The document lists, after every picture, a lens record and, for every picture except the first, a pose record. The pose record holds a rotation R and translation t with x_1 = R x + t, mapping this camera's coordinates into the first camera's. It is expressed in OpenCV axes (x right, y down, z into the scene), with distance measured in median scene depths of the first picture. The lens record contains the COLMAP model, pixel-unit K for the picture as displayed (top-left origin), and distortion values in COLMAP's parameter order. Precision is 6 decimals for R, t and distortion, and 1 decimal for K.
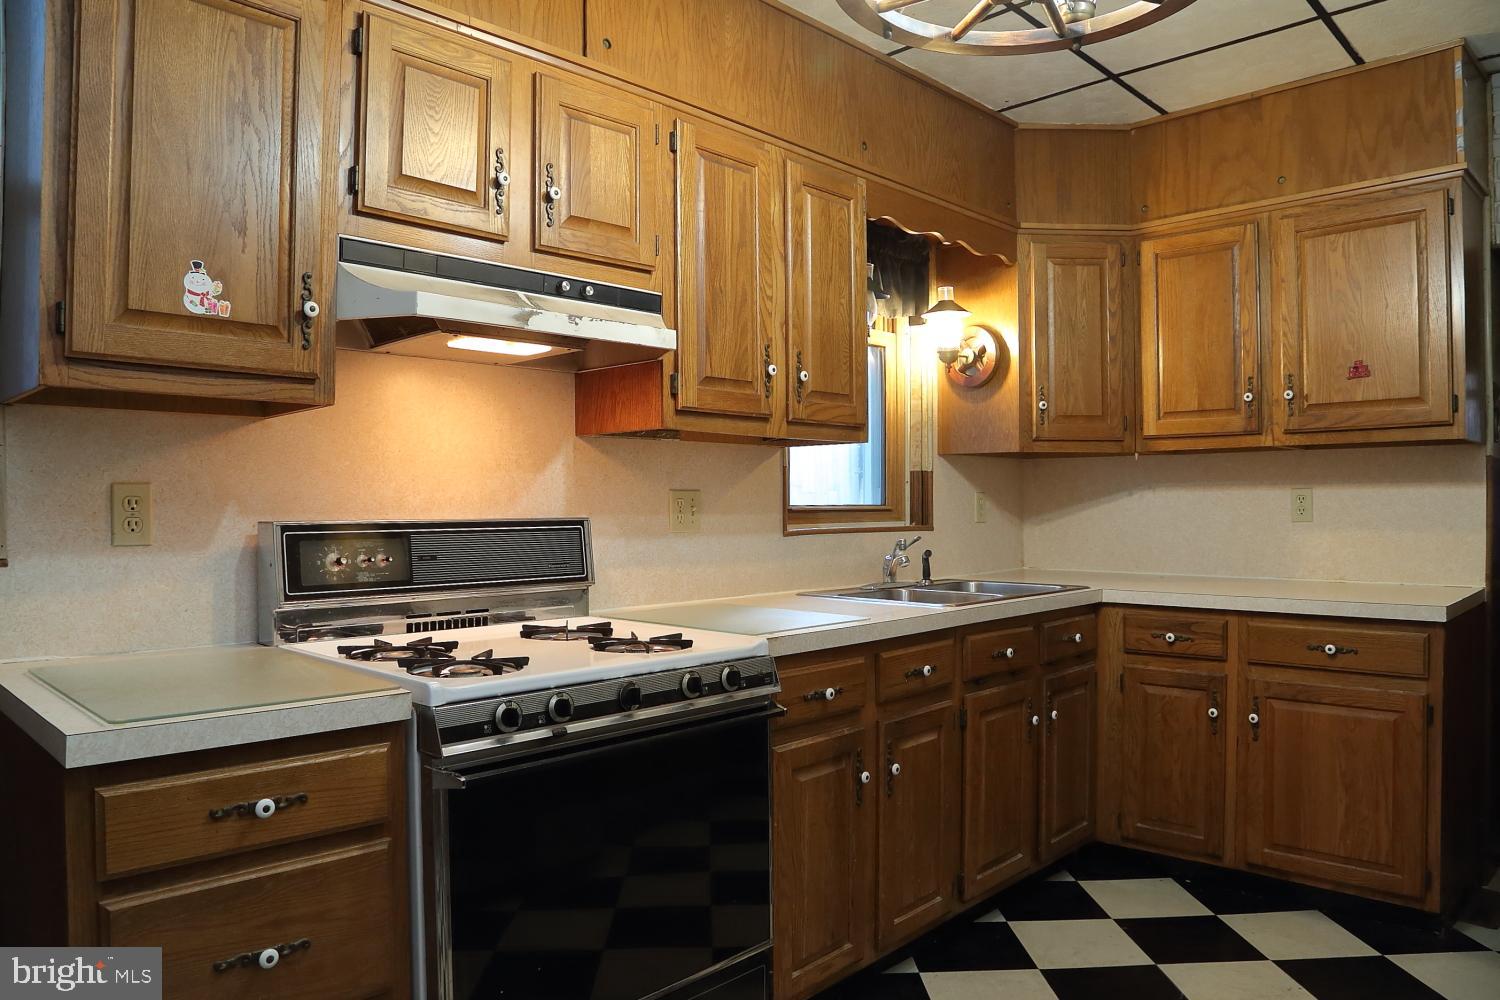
lens RADIAL K [[1076.5, 0, 758.2], [0, 1076.5, 498.1], [0, 0, 1]] dist [-0.115231, 0.068471]
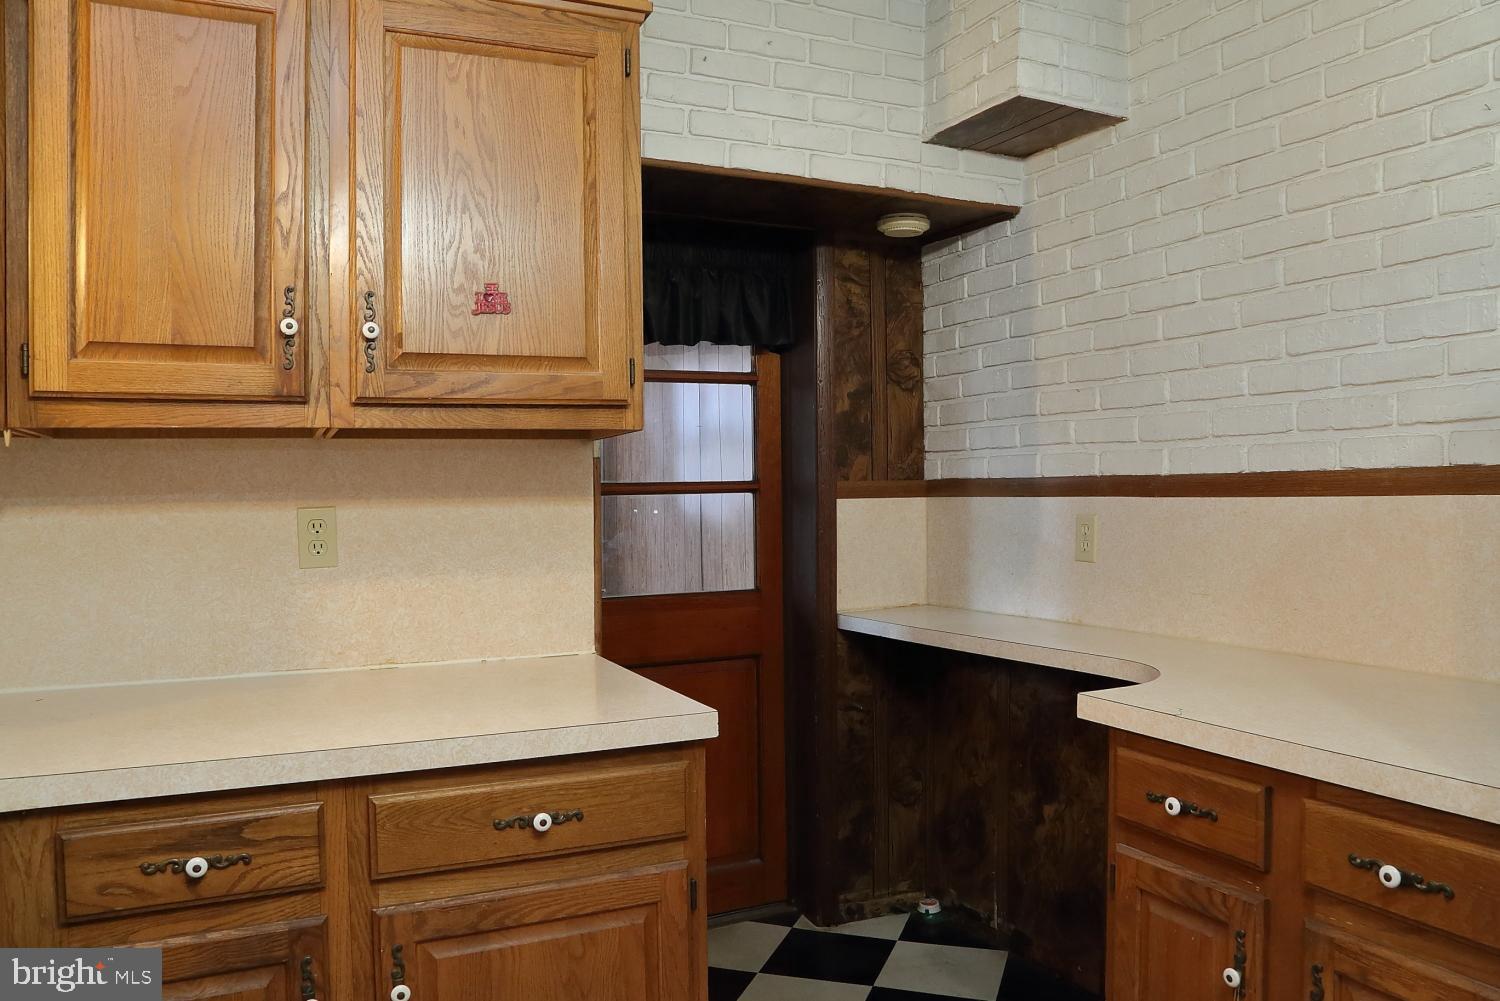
lens RADIAL K [[1101.2, 0, 753.8], [0, 1101.2, 497.7], [0, 0, 1]] dist [-0.083719, 0.026679]
pose [[0.365395, -0.005740, 0.930835, 0.081247], [0.006373, 0.999973, 0.003664, -0.018329], [-0.930831, 0.004594, 0.365422, 0.705147]]
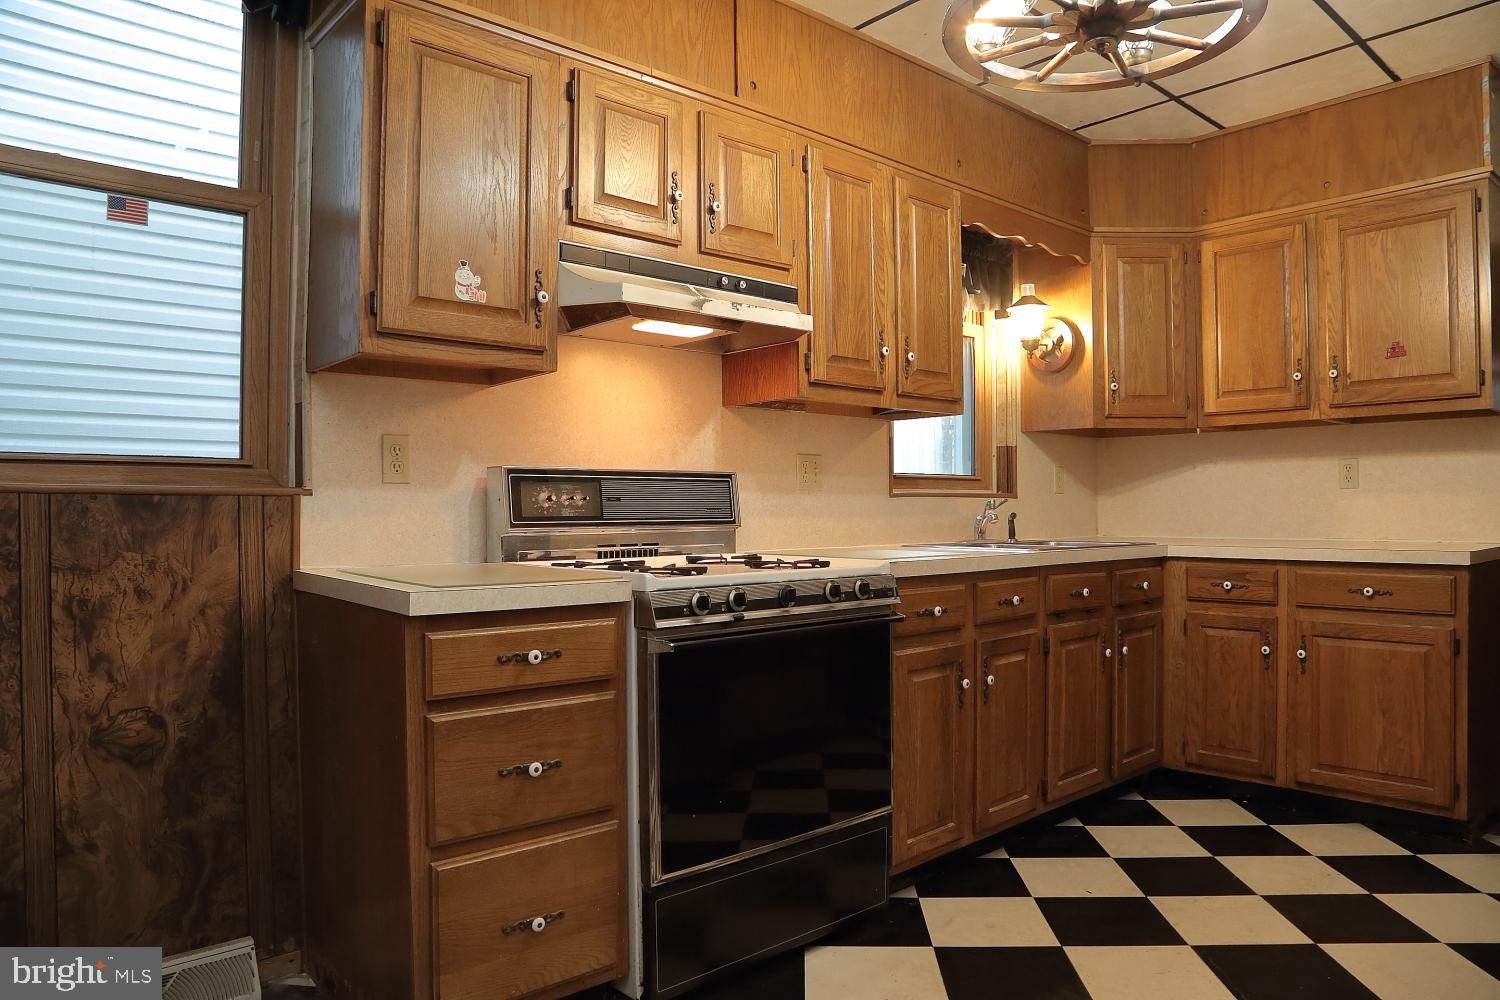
lens RADIAL K [[1076.5, 0, 750.7], [0, 1076.5, 503.4], [0, 0, 1]] dist [-0.115231, 0.068471]
pose [[0.997347, -0.000865, -0.072795, -0.046792], [0.000436, 0.999982, -0.005916, 0.054771], [0.072799, 0.005868, 0.997329, -0.194801]]
